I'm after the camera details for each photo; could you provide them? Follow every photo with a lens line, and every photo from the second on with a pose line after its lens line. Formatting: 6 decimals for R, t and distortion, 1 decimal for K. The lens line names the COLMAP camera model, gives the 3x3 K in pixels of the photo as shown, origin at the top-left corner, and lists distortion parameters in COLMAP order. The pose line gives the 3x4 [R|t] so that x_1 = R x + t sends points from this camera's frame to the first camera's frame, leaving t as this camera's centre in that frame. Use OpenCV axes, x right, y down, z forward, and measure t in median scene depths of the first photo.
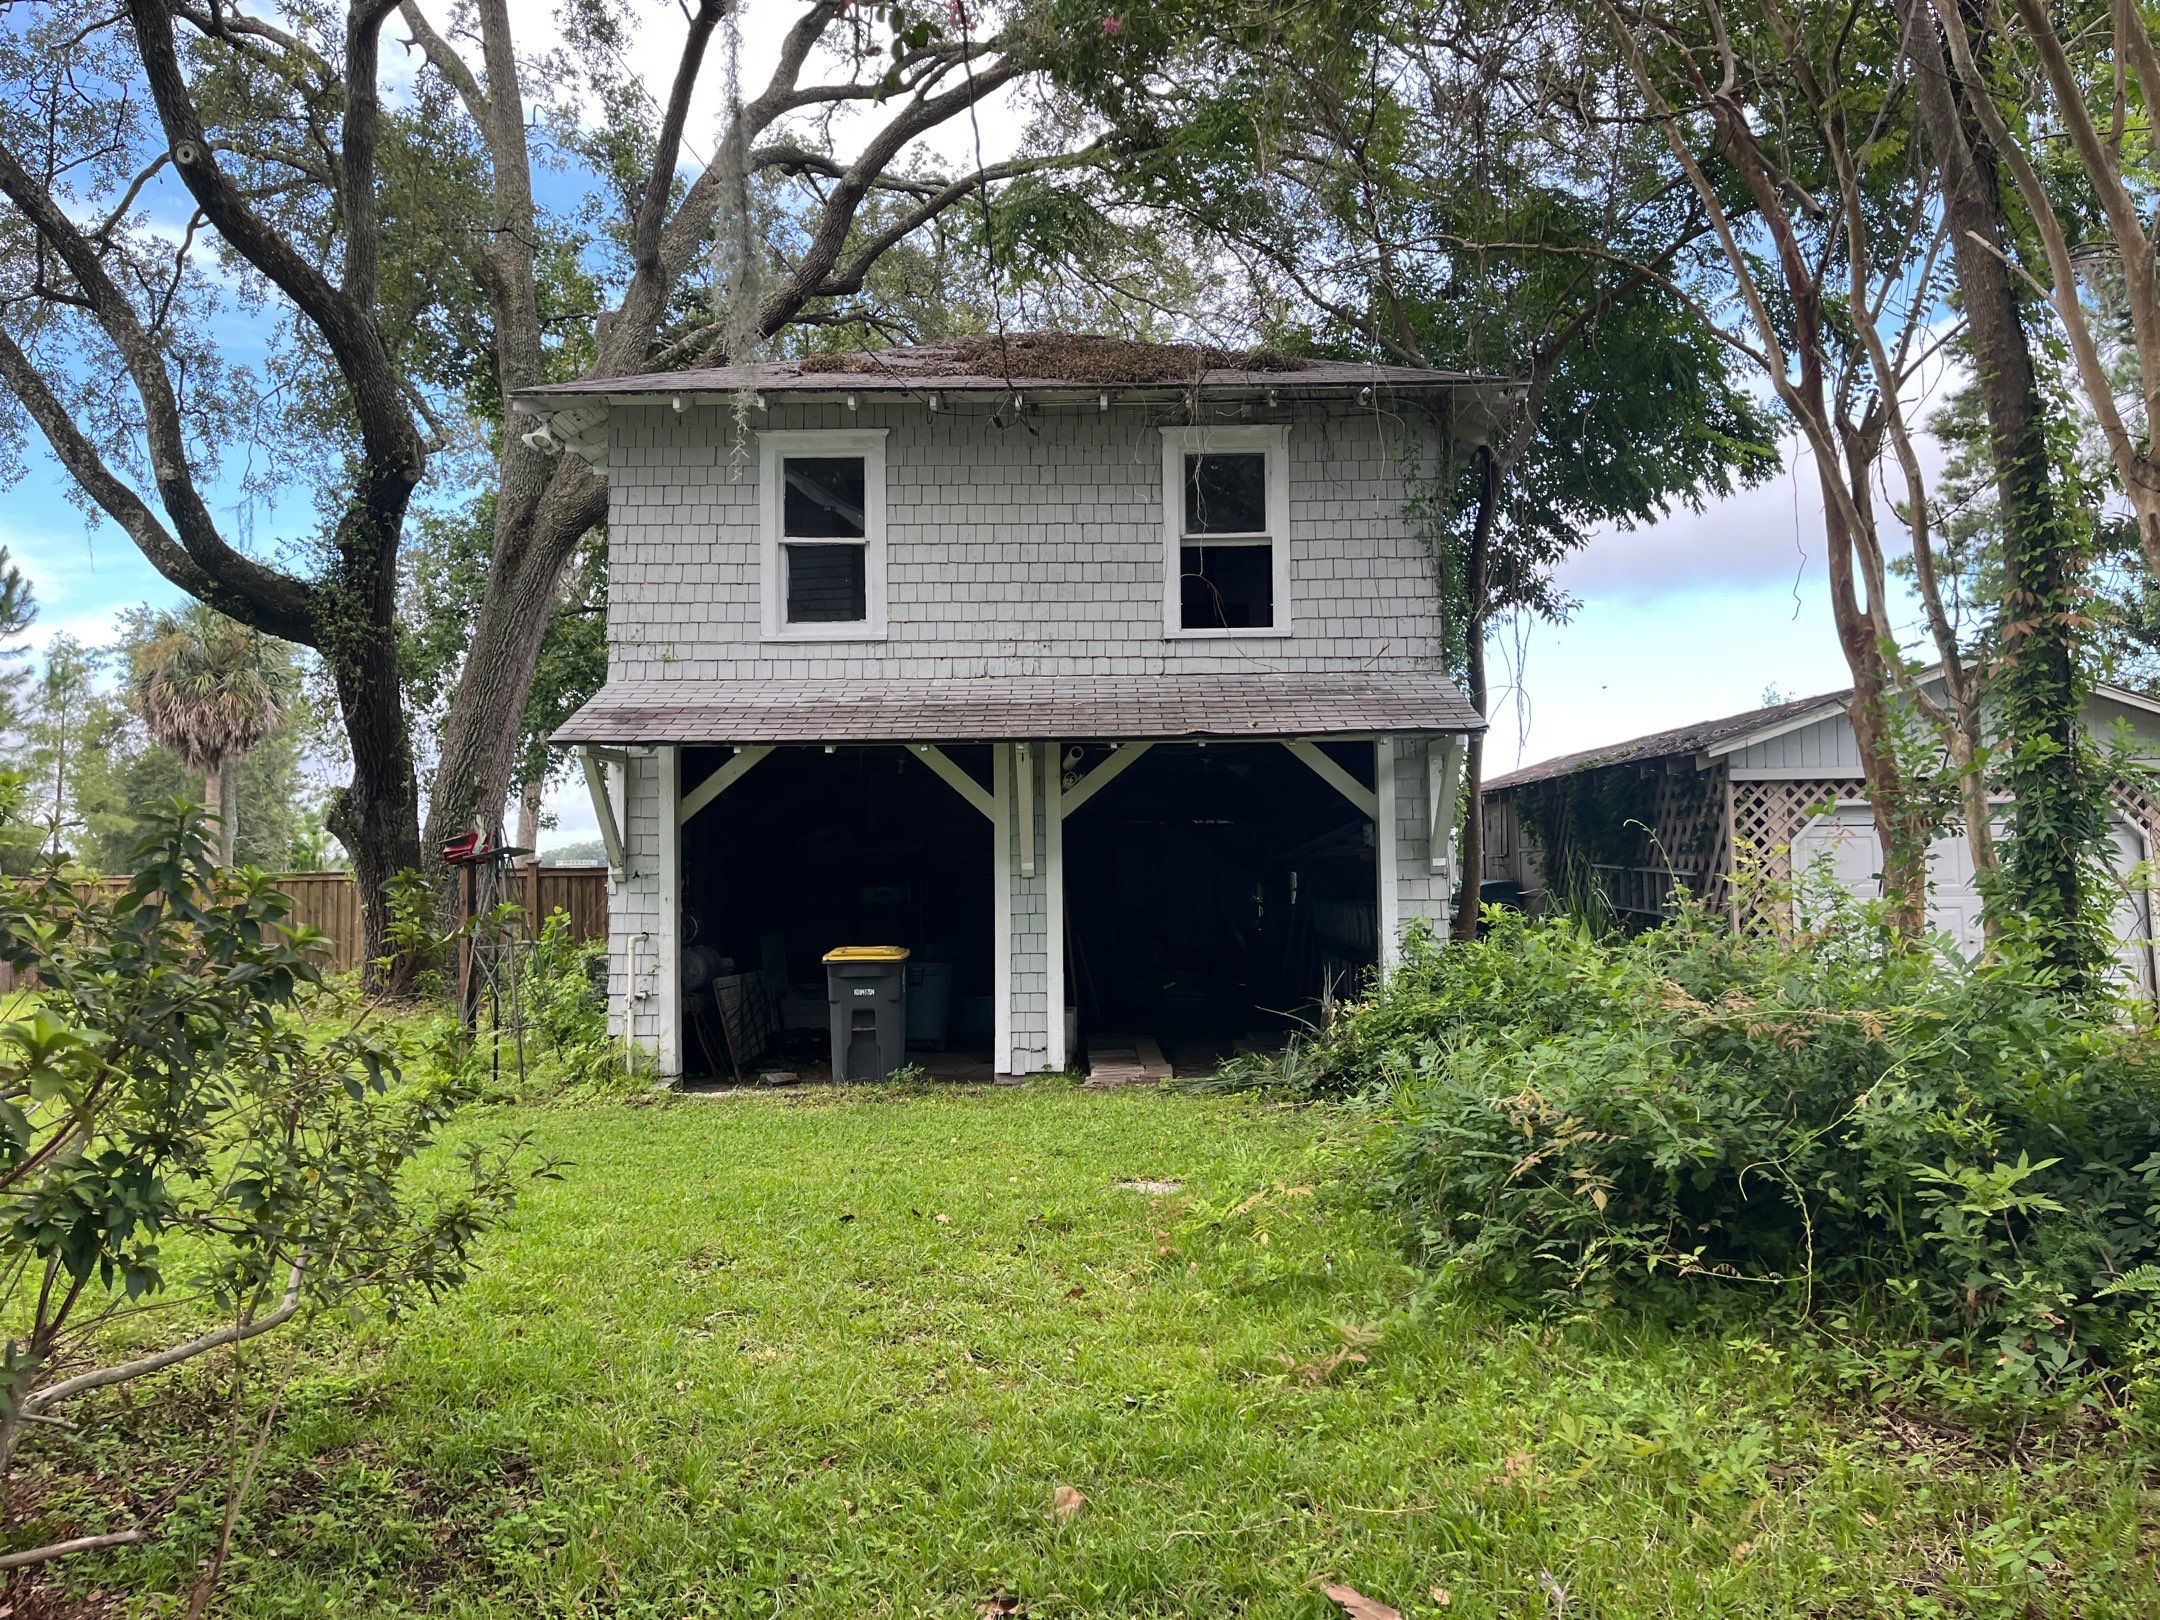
lens RADIAL K [[1635.3, 0, 1055.9], [0, 1635.3, 821.7], [0, 0, 1]] dist [0.073192, -0.109143]
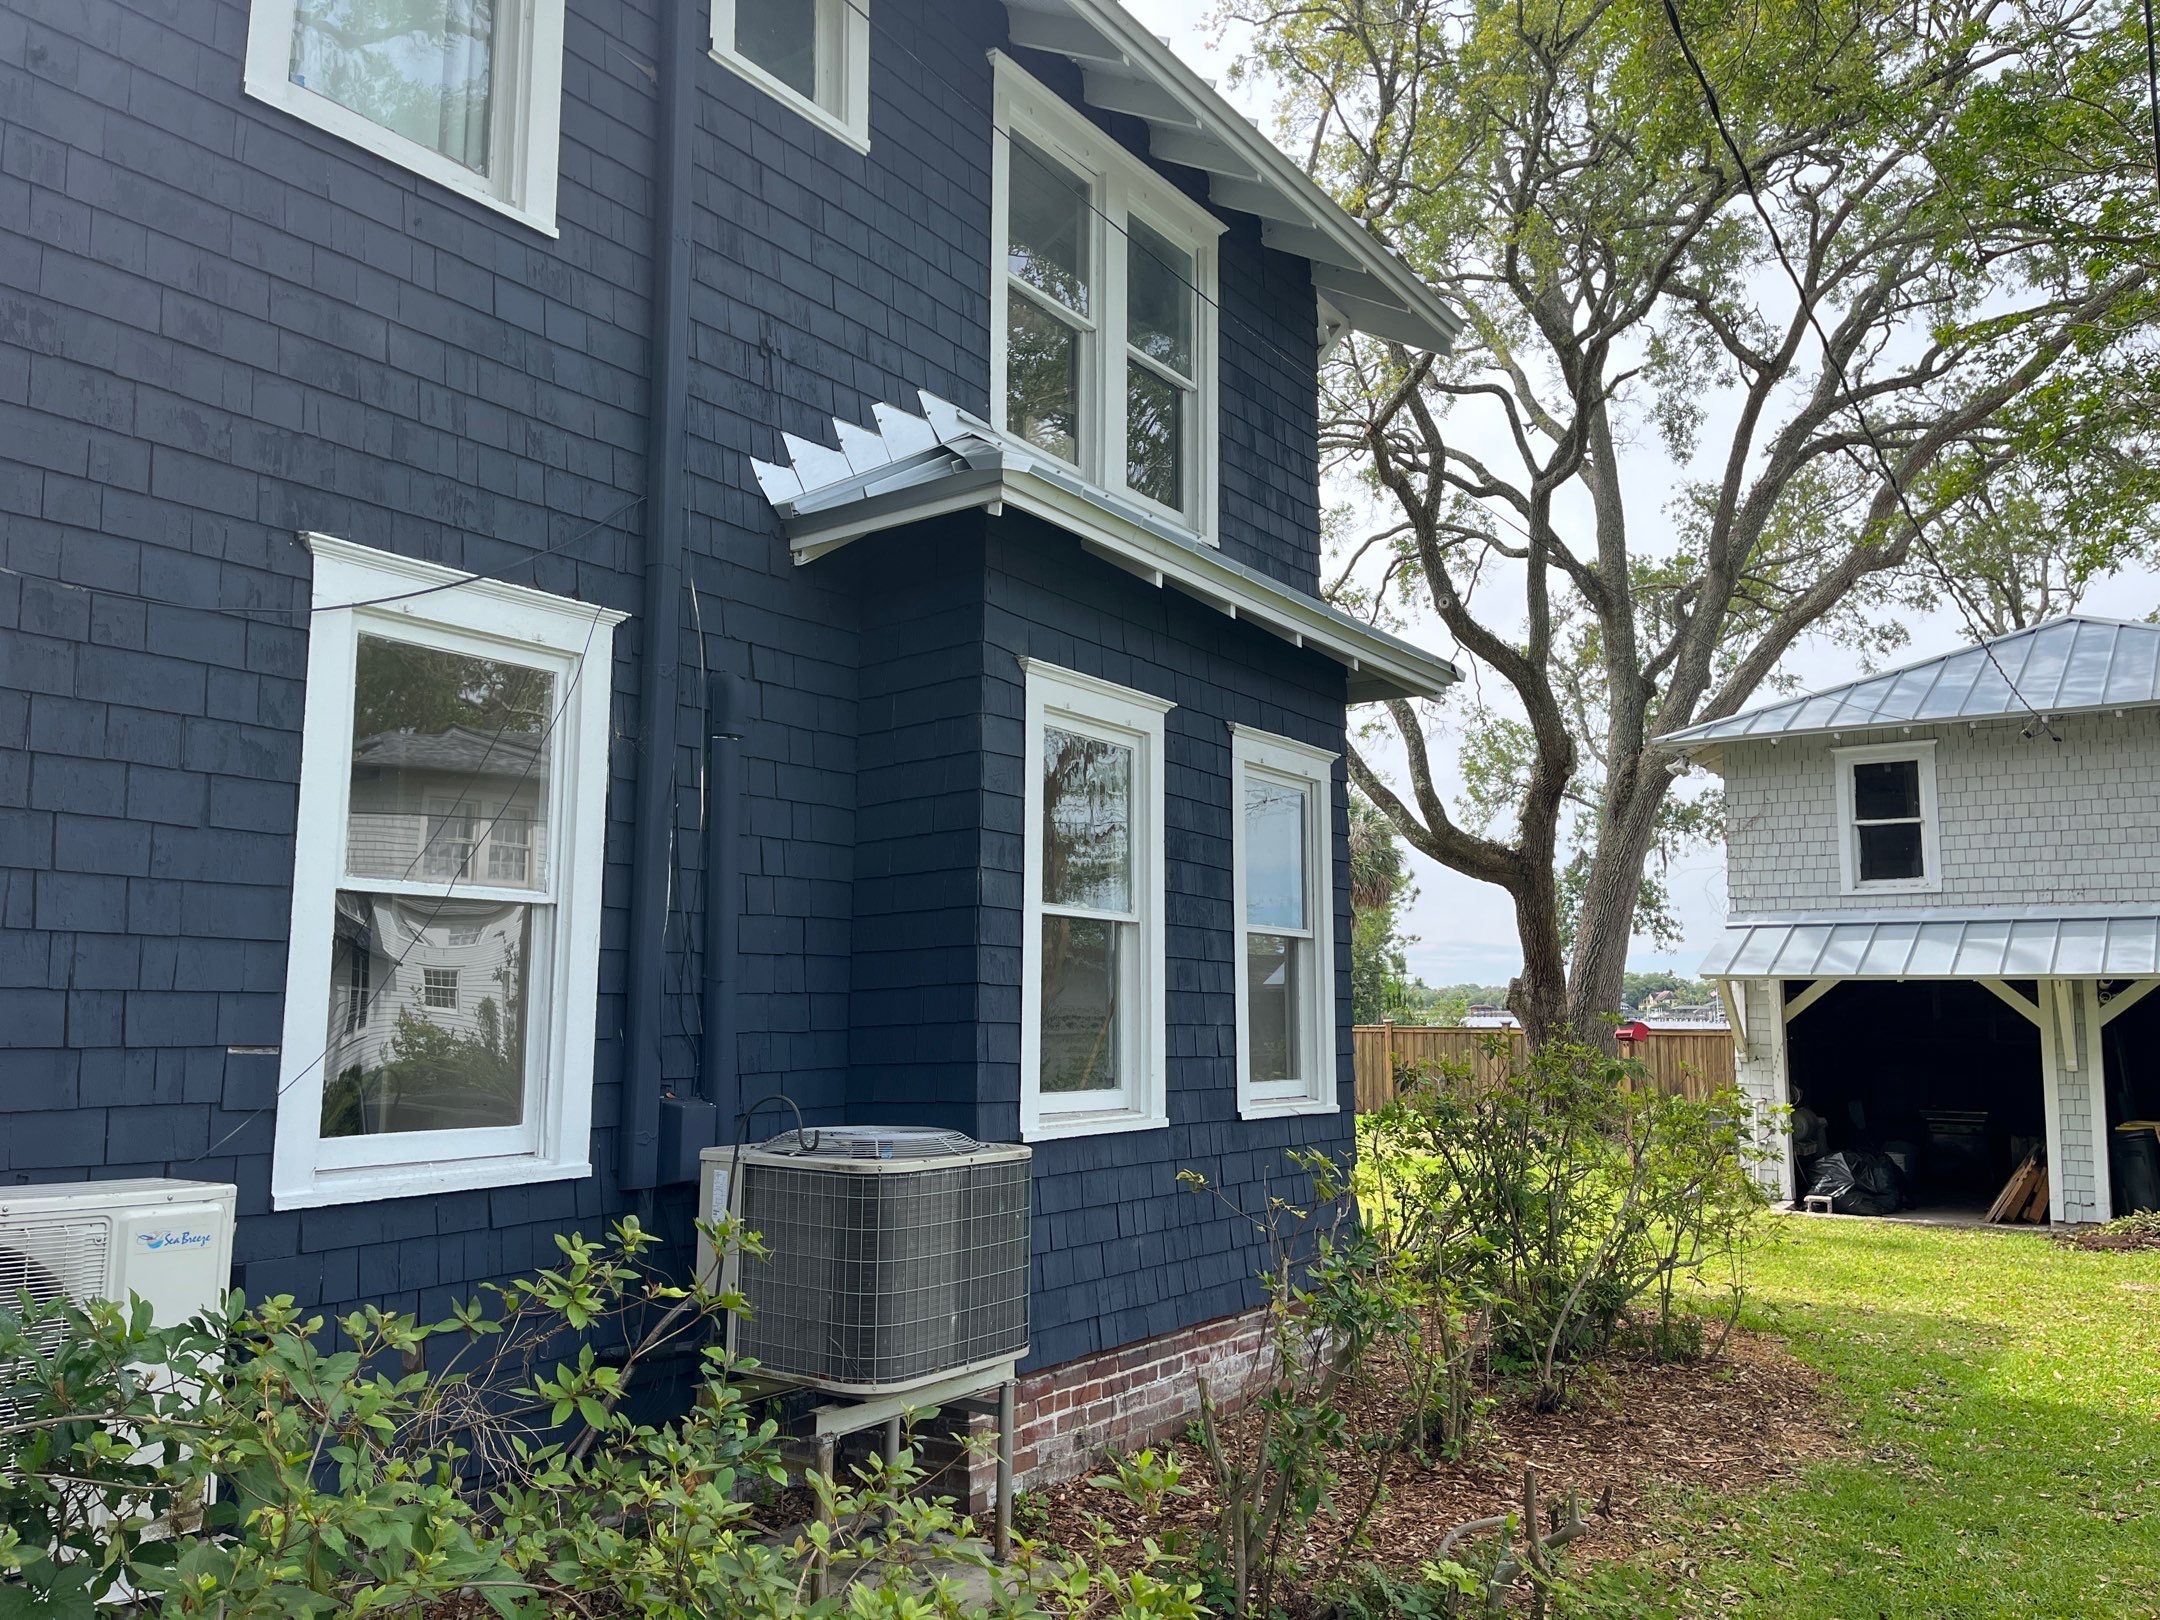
lens RADIAL K [[1588.7, 0, 1078.5], [0, 1588.7, 828.8], [0, 0, 1]] dist [0.068095, -0.088780]
pose [[0.818095, -0.049833, -0.572919, 0.078239], [0.005861, 0.996909, -0.078343, -0.062277], [0.575053, 0.060734, 0.815859, -0.508923]]
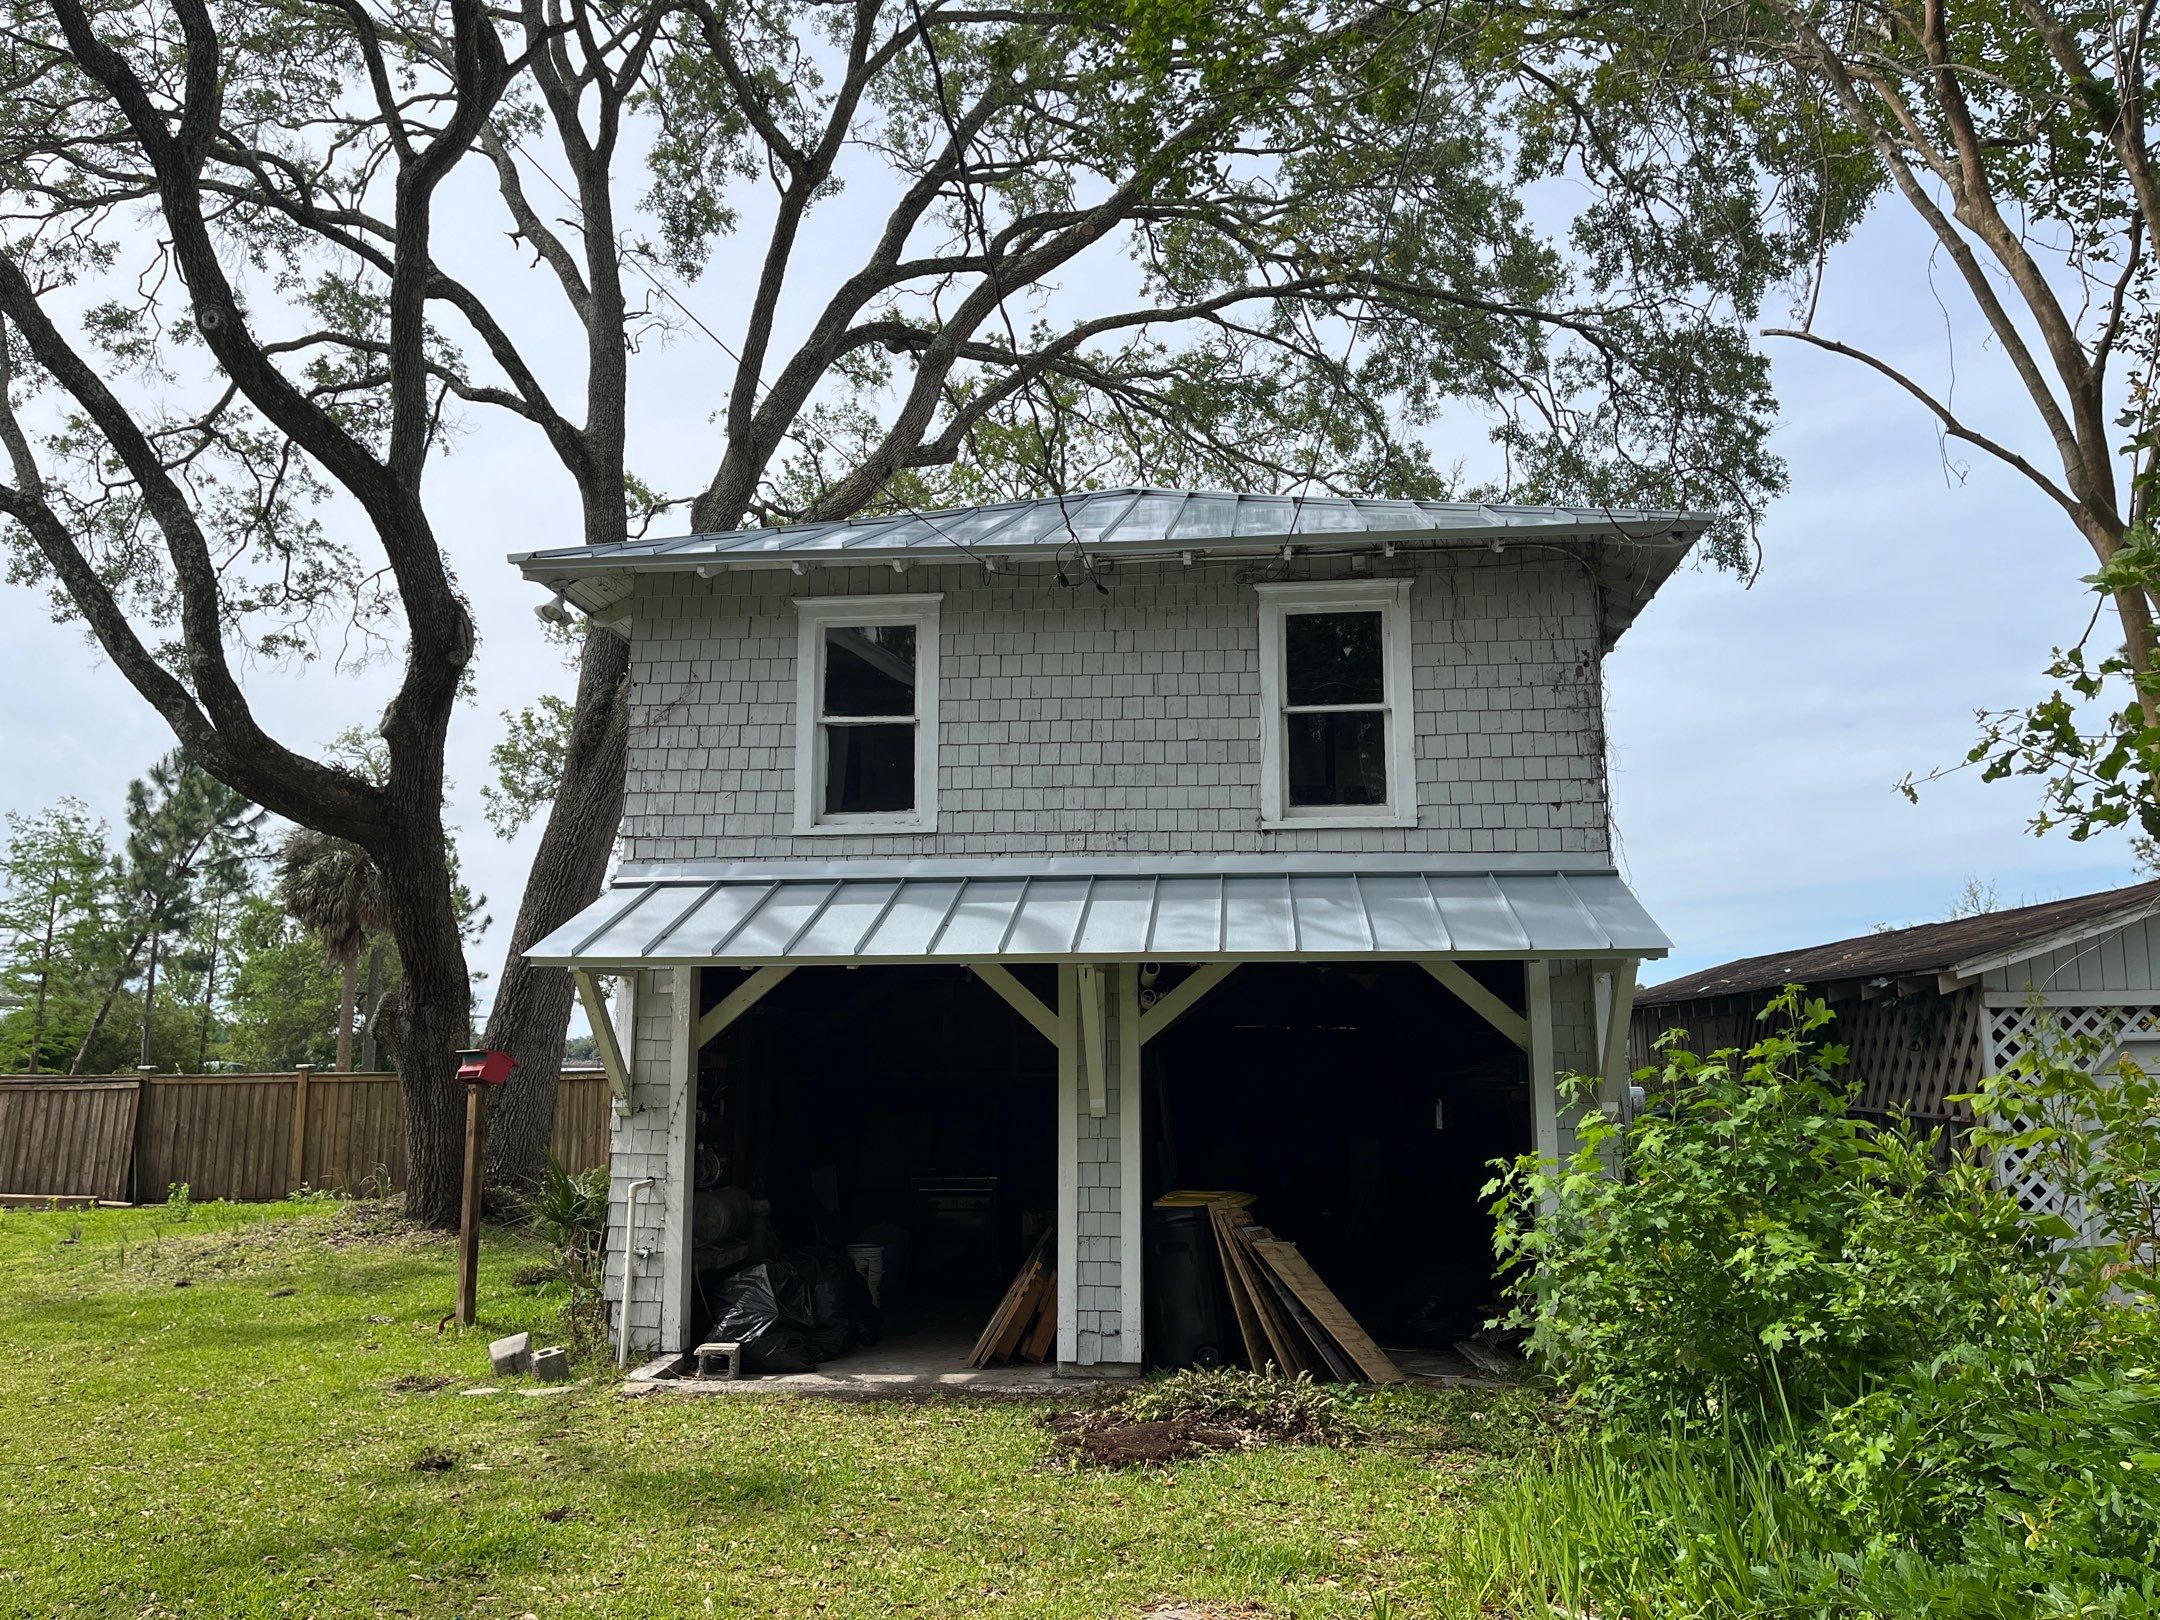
lens RADIAL K [[1588.7, 0, 1078.5], [0, 1588.7, 828.8], [0, 0, 1]] dist [0.068095, -0.088780]
pose [[0.996166, -0.005121, -0.087331, 0.042905], [-0.004396, 0.994094, -0.108437, -0.023129], [0.087371, 0.108405, 0.990260, 0.183934]]
